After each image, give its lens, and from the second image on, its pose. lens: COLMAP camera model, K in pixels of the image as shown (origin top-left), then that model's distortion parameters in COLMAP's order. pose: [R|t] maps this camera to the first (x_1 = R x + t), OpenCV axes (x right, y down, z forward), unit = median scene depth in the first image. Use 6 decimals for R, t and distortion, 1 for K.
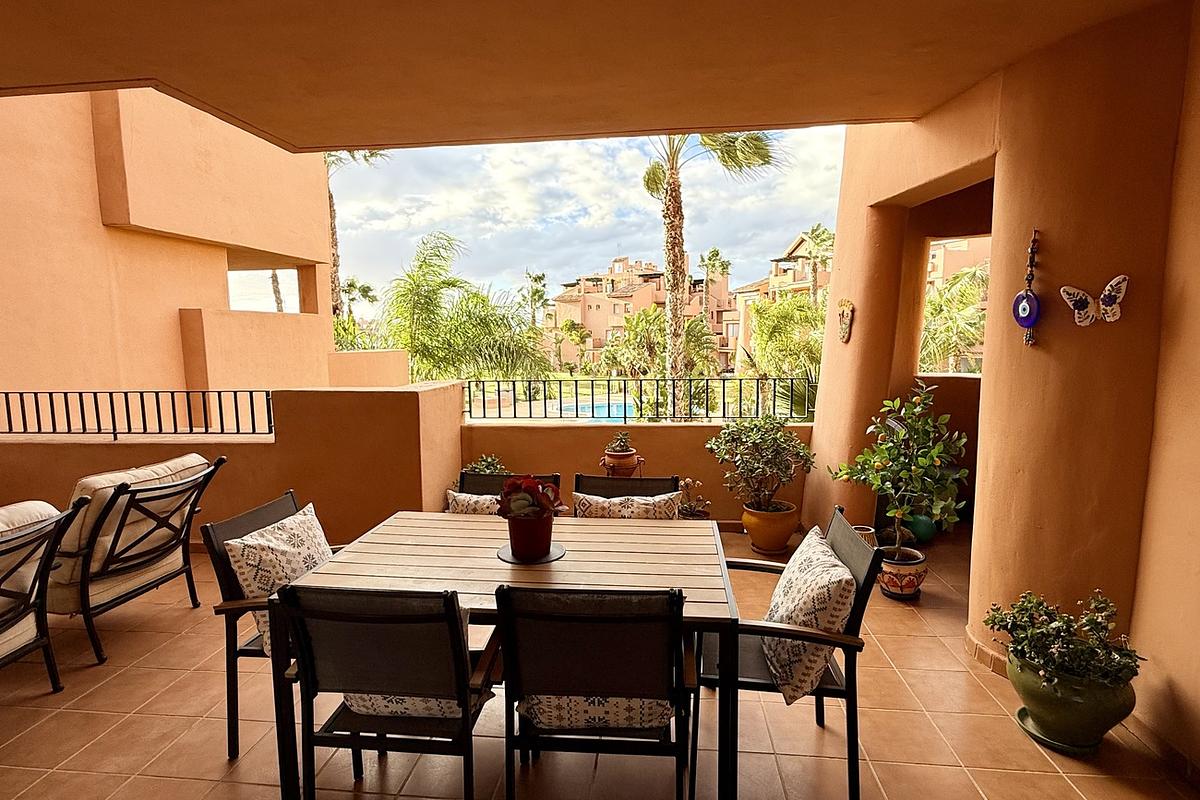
lens RADIAL K [[599.5, 0, 601.0], [0, 599.5, 400.5], [0, 0, 1]] dist [-0.000222, -0.000005]
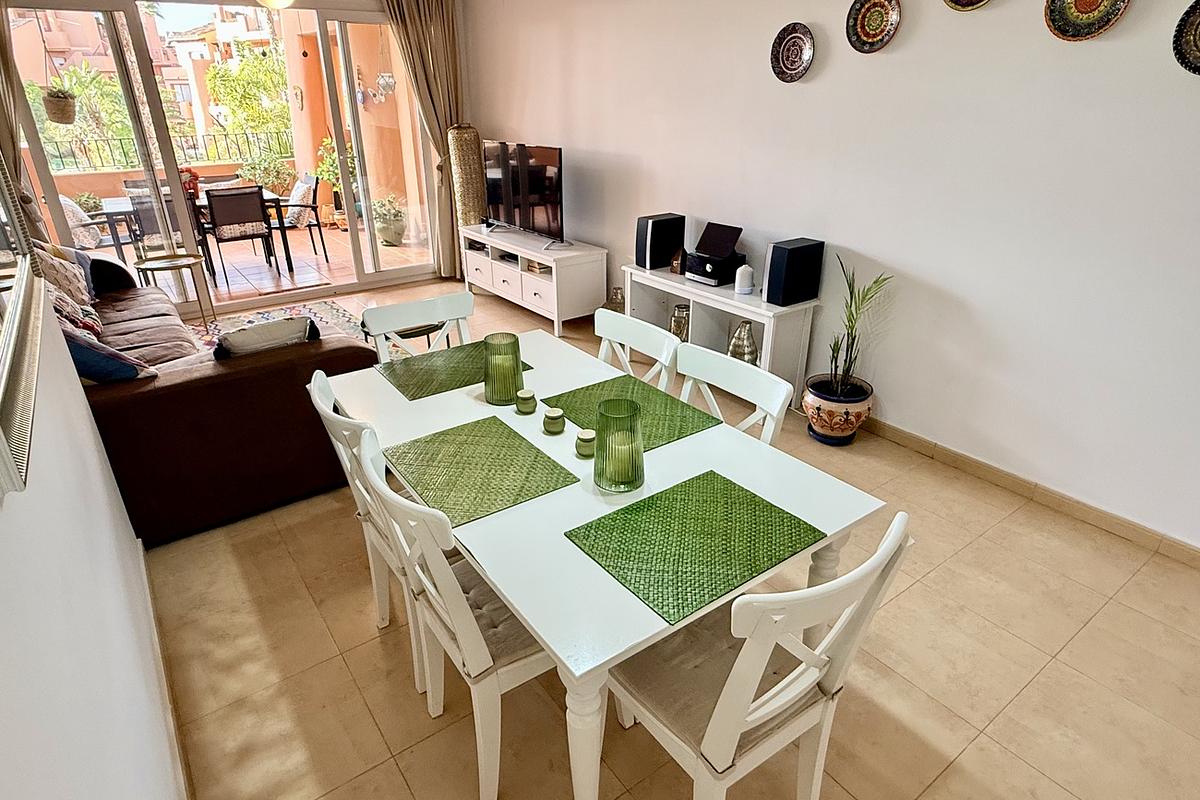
lens RADIAL K [[674.6, 0, 598.2], [0, 674.6, 398.5], [0, 0, 1]] dist [0.000743, -0.000318]
pose [[0.739589, -0.274149, 0.614696, -0.047345], [0.073645, 0.940765, 0.330966, 0.012791], [-0.669018, -0.199510, 0.715968, -0.137605]]
